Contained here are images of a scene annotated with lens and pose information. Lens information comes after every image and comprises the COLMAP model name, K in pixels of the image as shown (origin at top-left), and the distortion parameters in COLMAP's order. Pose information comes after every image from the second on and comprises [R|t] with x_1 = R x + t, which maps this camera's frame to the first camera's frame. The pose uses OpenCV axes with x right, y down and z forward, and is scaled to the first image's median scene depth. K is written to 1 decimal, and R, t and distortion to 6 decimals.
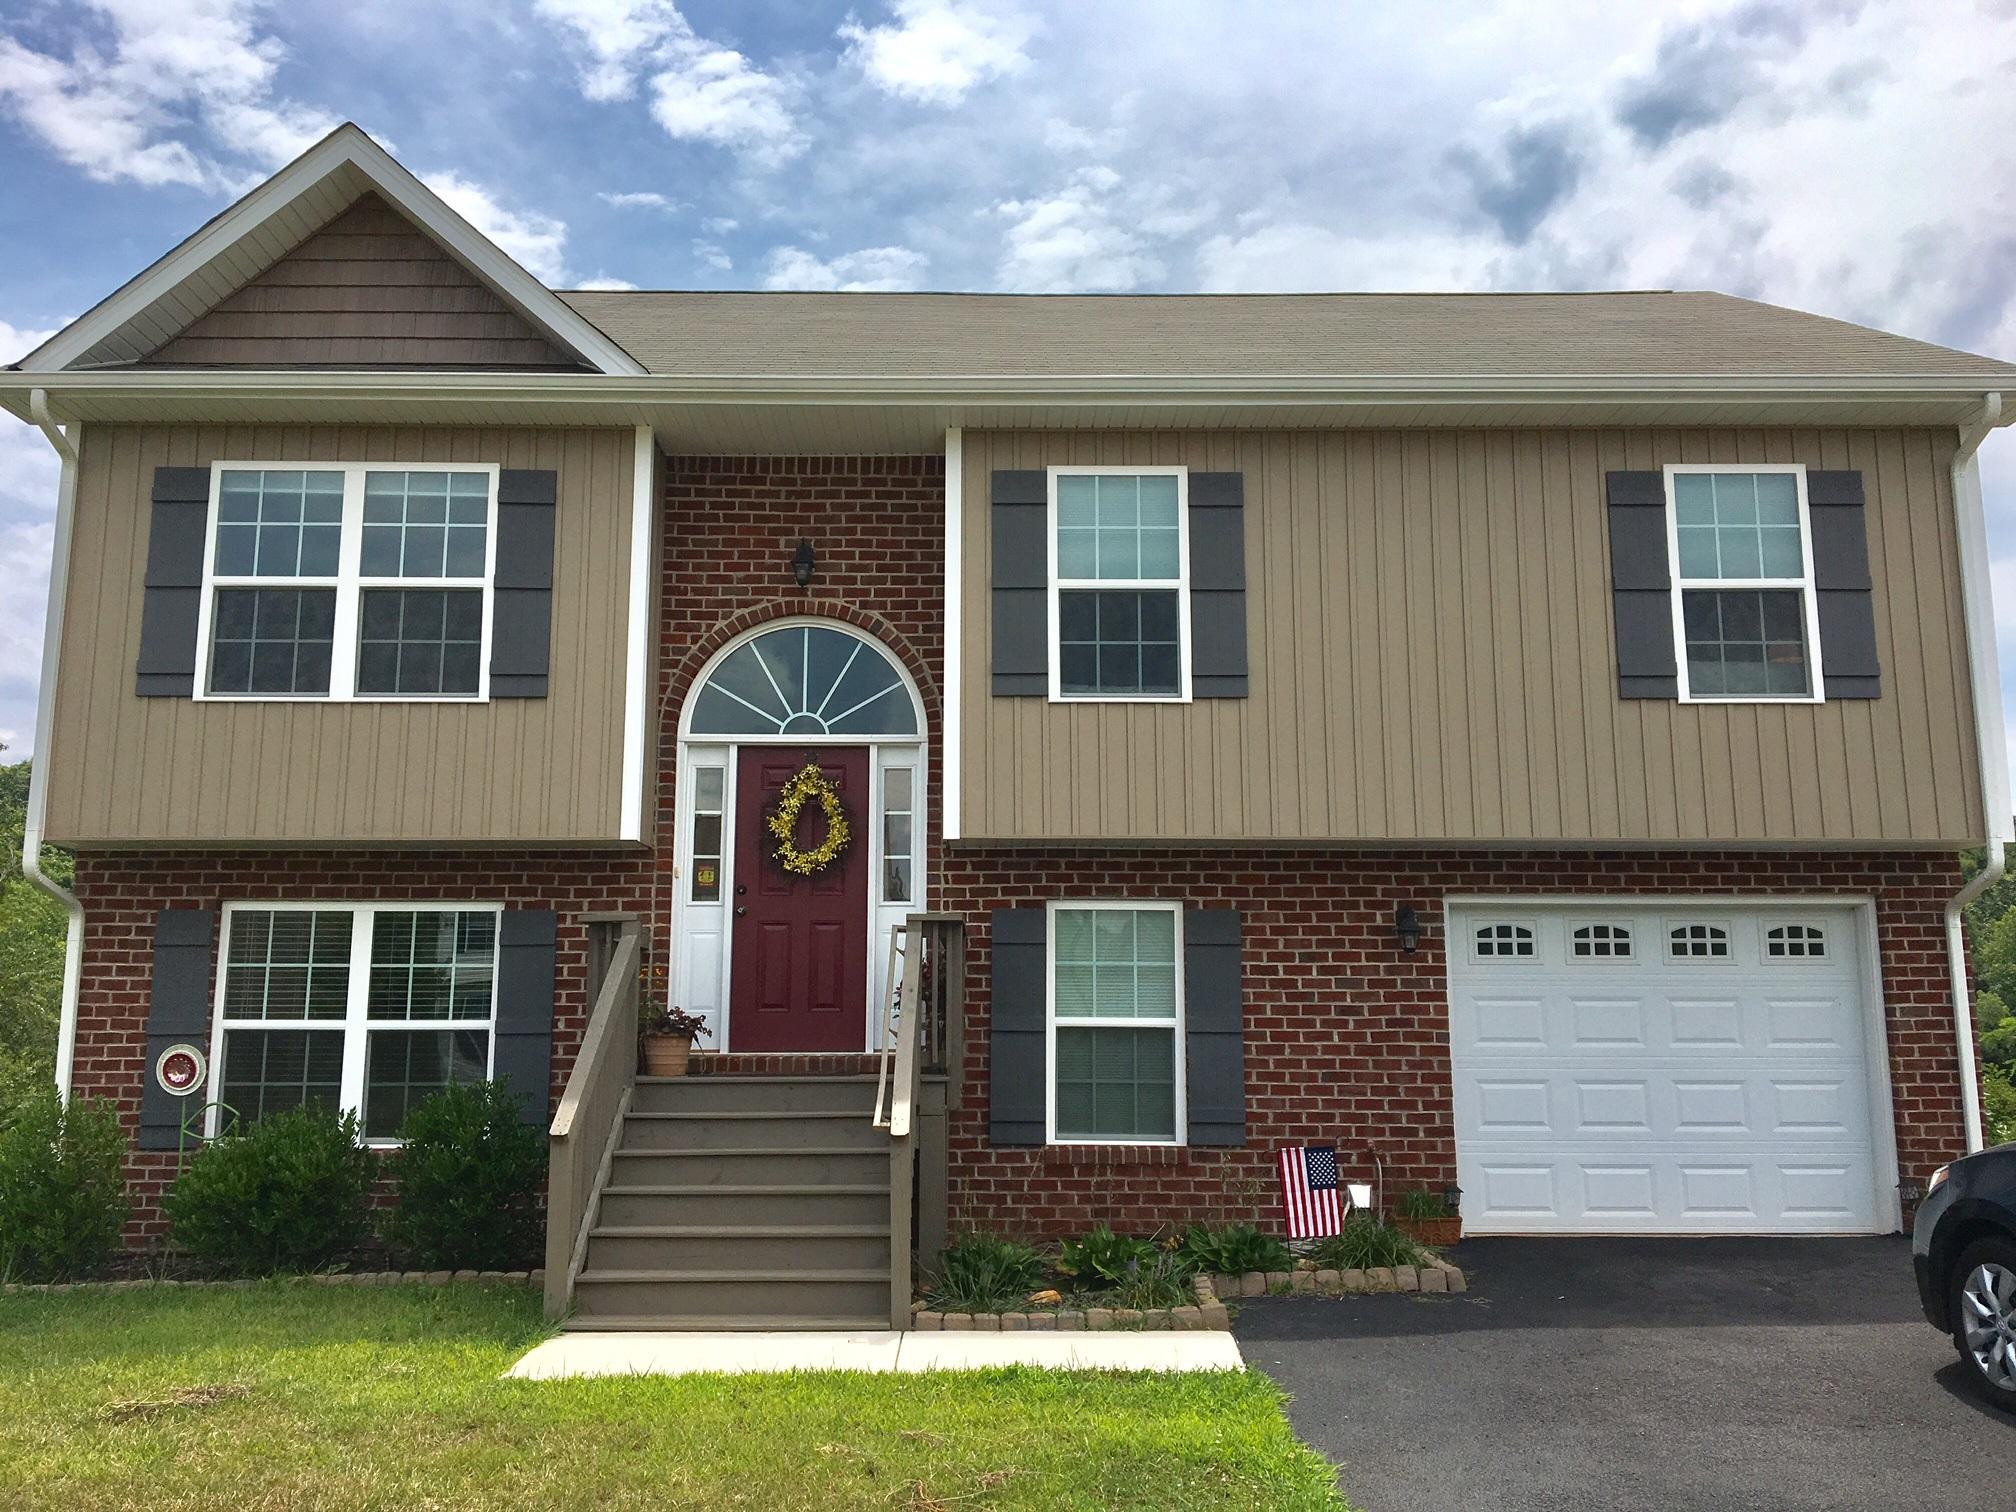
lens RADIAL K [[1714.8, 0, 998.1], [0, 1714.8, 751.7], [0, 0, 1]] dist [0.095146, -0.129460]
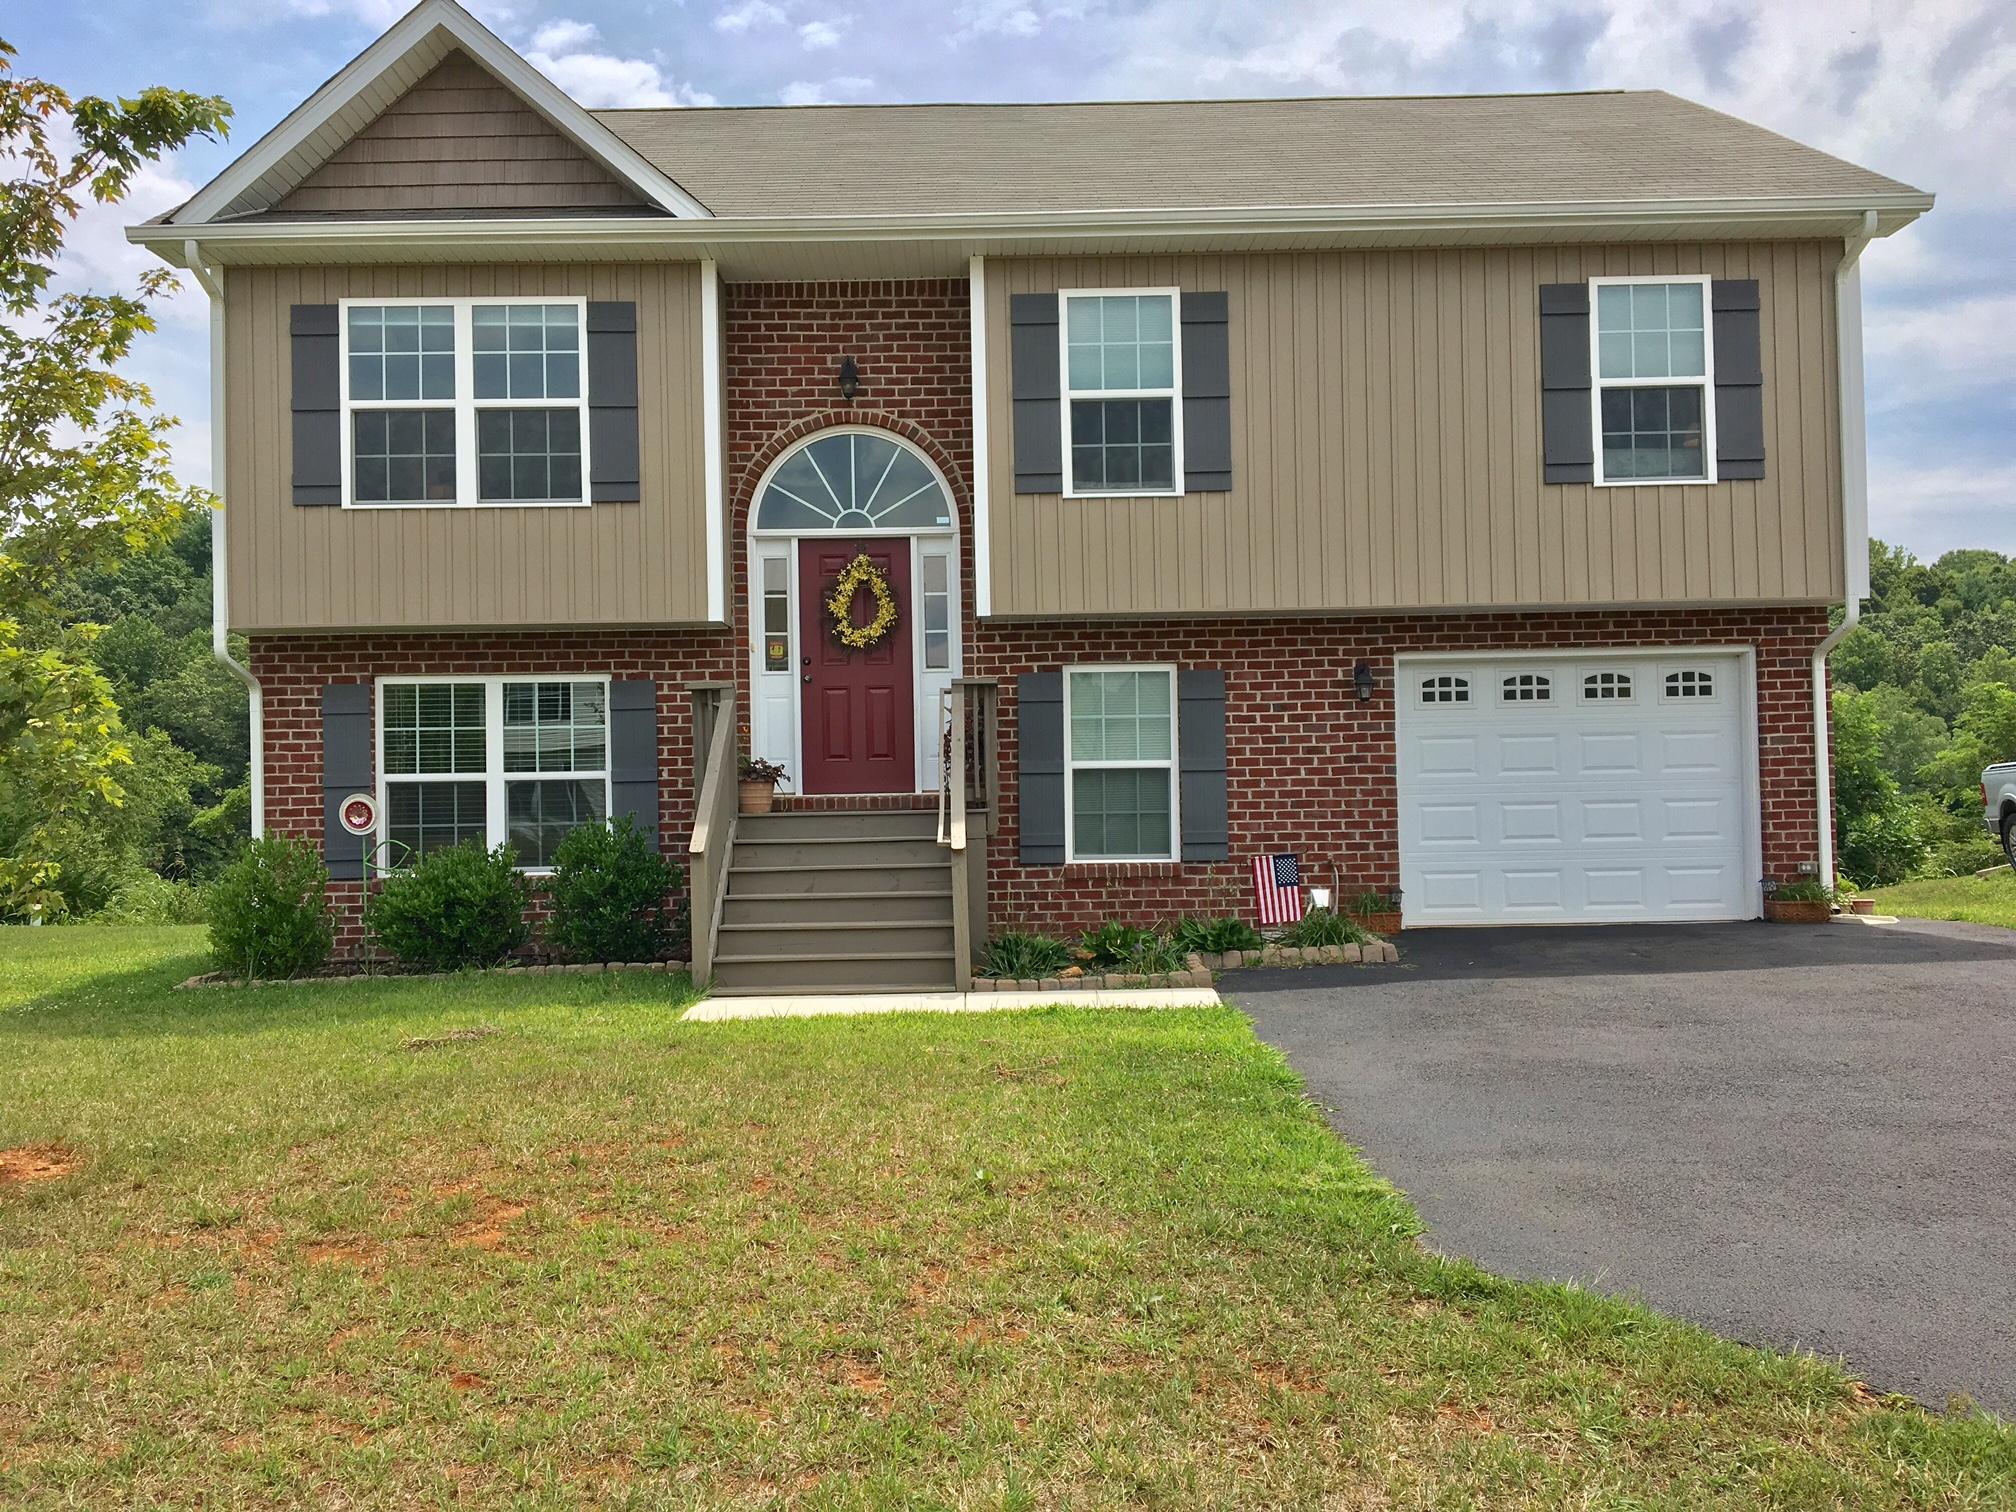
lens RADIAL K [[1714.8, 0, 1005.3], [0, 1714.8, 753.3], [0, 0, 1]] dist [0.095146, -0.129460]
pose [[0.999785, -0.019824, 0.006107, -0.020658], [0.018789, 0.990200, 0.138384, -0.019010], [-0.008791, -0.138240, 0.990360, -0.194165]]
